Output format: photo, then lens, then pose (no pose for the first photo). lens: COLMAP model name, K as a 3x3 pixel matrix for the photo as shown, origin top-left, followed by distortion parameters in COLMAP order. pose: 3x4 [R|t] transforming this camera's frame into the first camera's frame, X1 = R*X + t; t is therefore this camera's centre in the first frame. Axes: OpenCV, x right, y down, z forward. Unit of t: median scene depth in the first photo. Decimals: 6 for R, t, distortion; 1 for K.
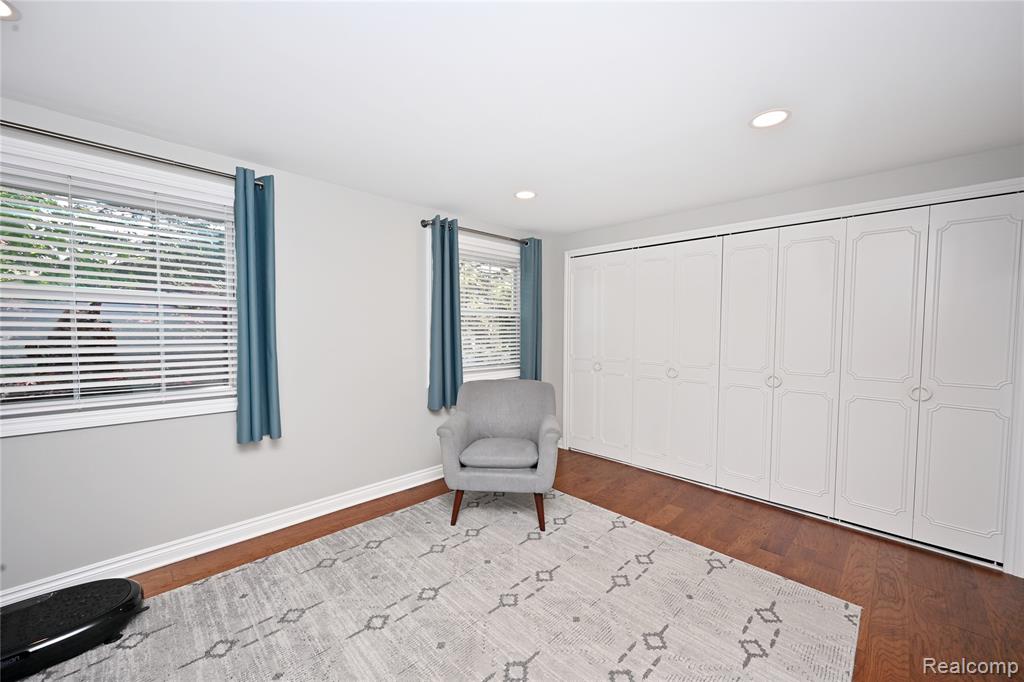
lens RADIAL K [[399.2, 0, 517.3], [0, 399.2, 342.1], [0, 0, 1]] dist [0.000694, 0.000164]
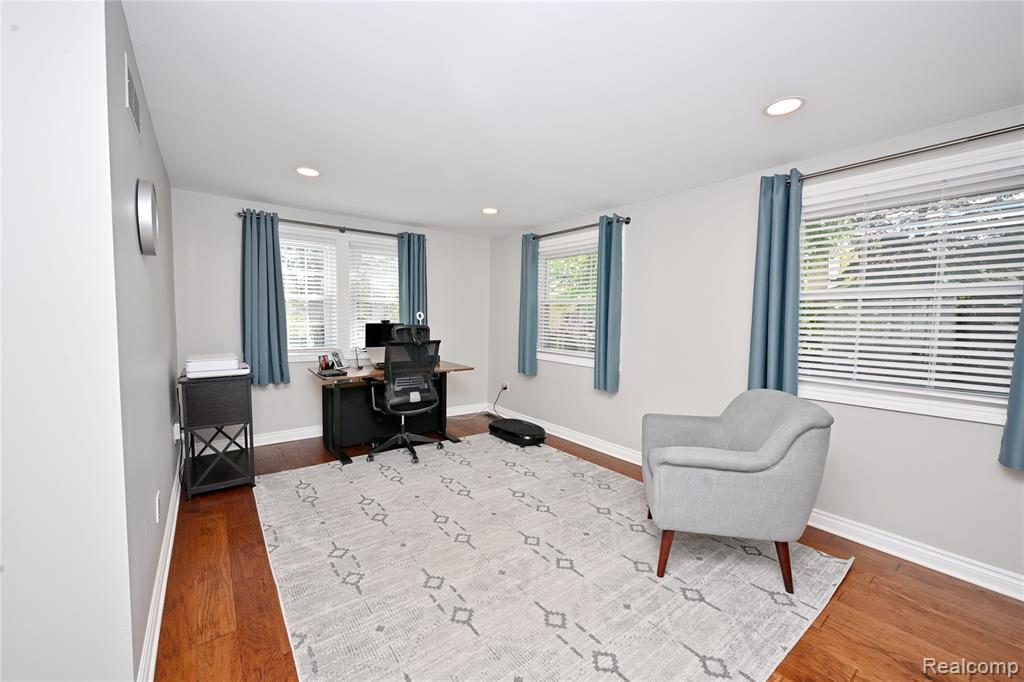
lens RADIAL K [[399.2, 0, 517.3], [0, 399.2, 342.1], [0, 0, 1]] dist [0.000694, 0.000164]
pose [[-0.133848, 0.052303, -0.989621, 1.011936], [-0.053813, 0.996749, 0.059958, -0.015157], [0.989540, 0.061279, -0.130599, 0.957103]]
